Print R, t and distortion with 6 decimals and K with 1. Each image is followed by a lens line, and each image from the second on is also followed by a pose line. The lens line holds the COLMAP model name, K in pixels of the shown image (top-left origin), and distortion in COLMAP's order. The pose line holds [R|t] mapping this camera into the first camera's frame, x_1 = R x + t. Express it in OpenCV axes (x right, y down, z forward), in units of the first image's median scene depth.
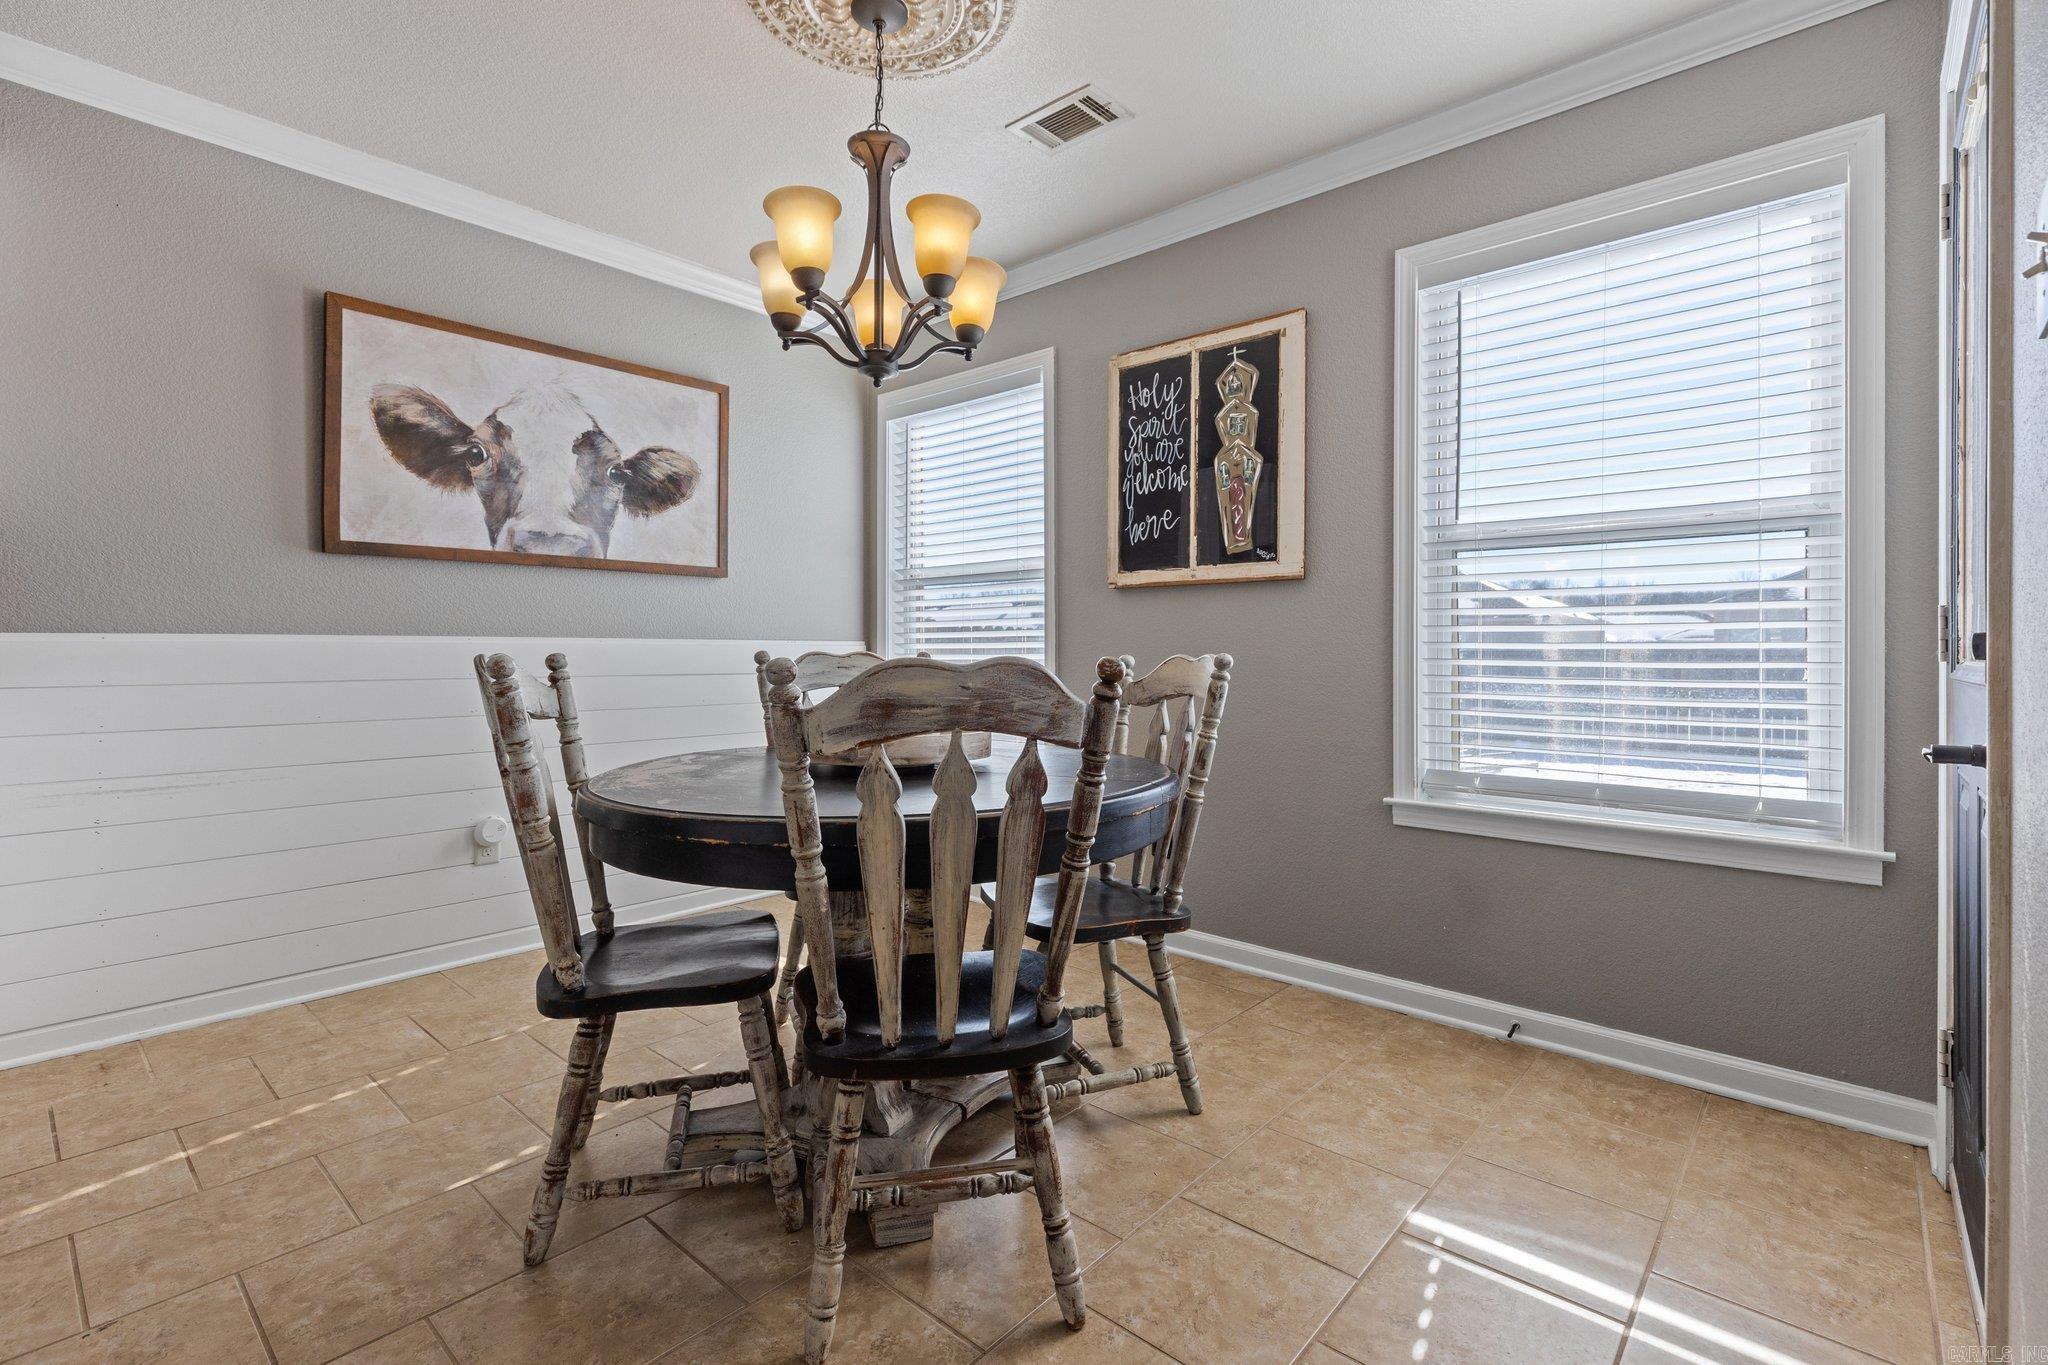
lens RADIAL K [[931.0, 0, 1026.5], [0, 931.0, 645.4], [0, 0, 1]] dist [0.007086, -0.001729]
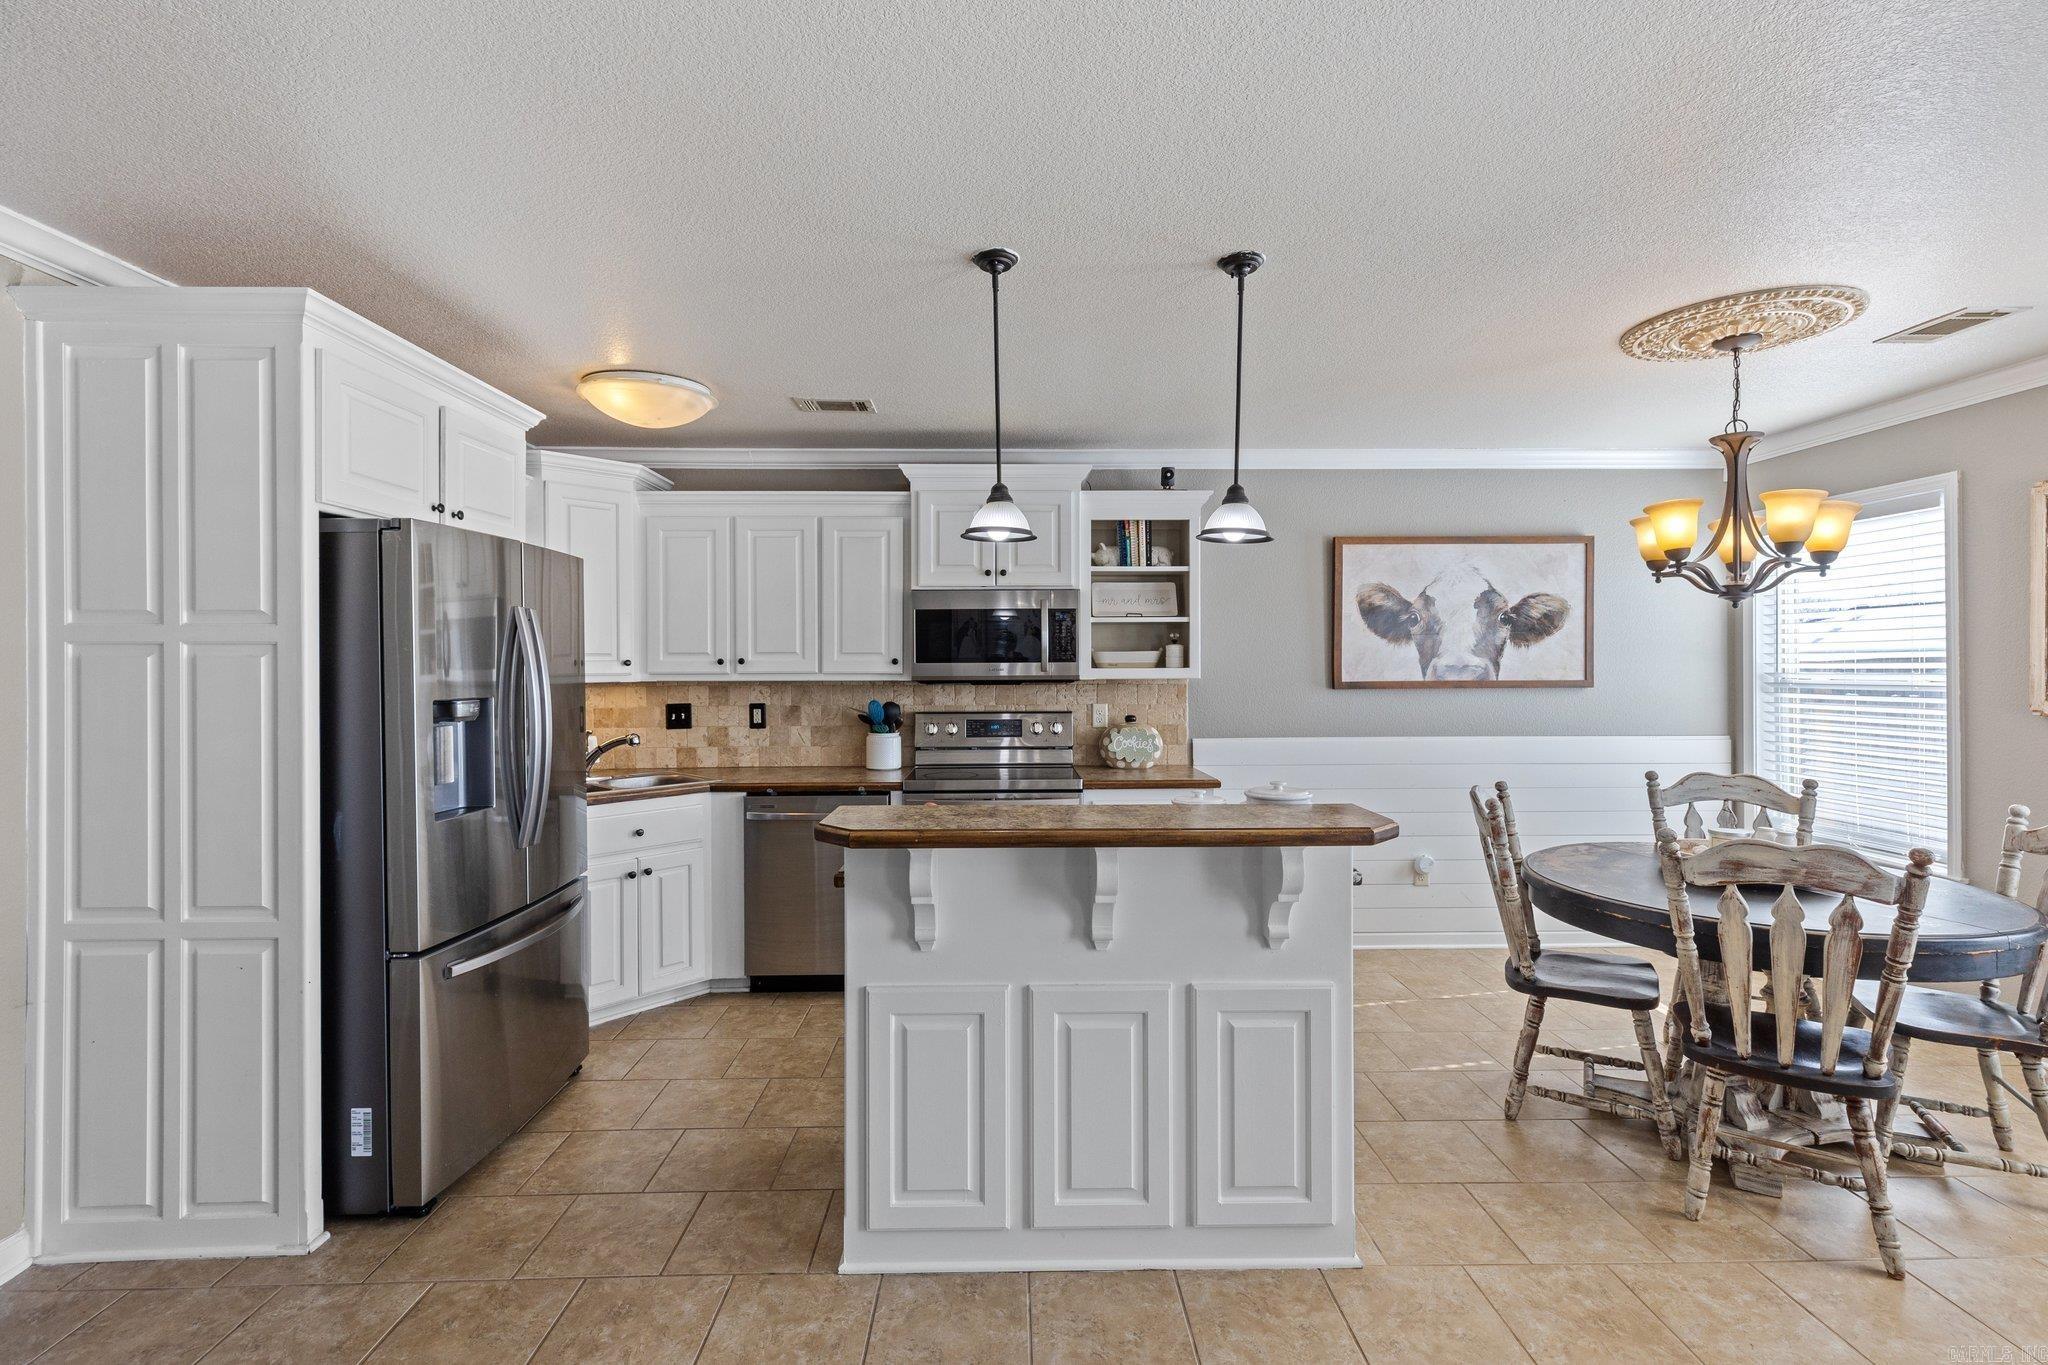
lens RADIAL K [[931.0, 0, 1020.6], [0, 931.0, 666.7], [0, 0, 1]] dist [0.007086, -0.001729]
pose [[0.677415, -0.002441, -0.735597, 0.159003], [0.010219, 0.999929, 0.006092, -0.225149], [0.735530, -0.011644, 0.677392, -0.817651]]
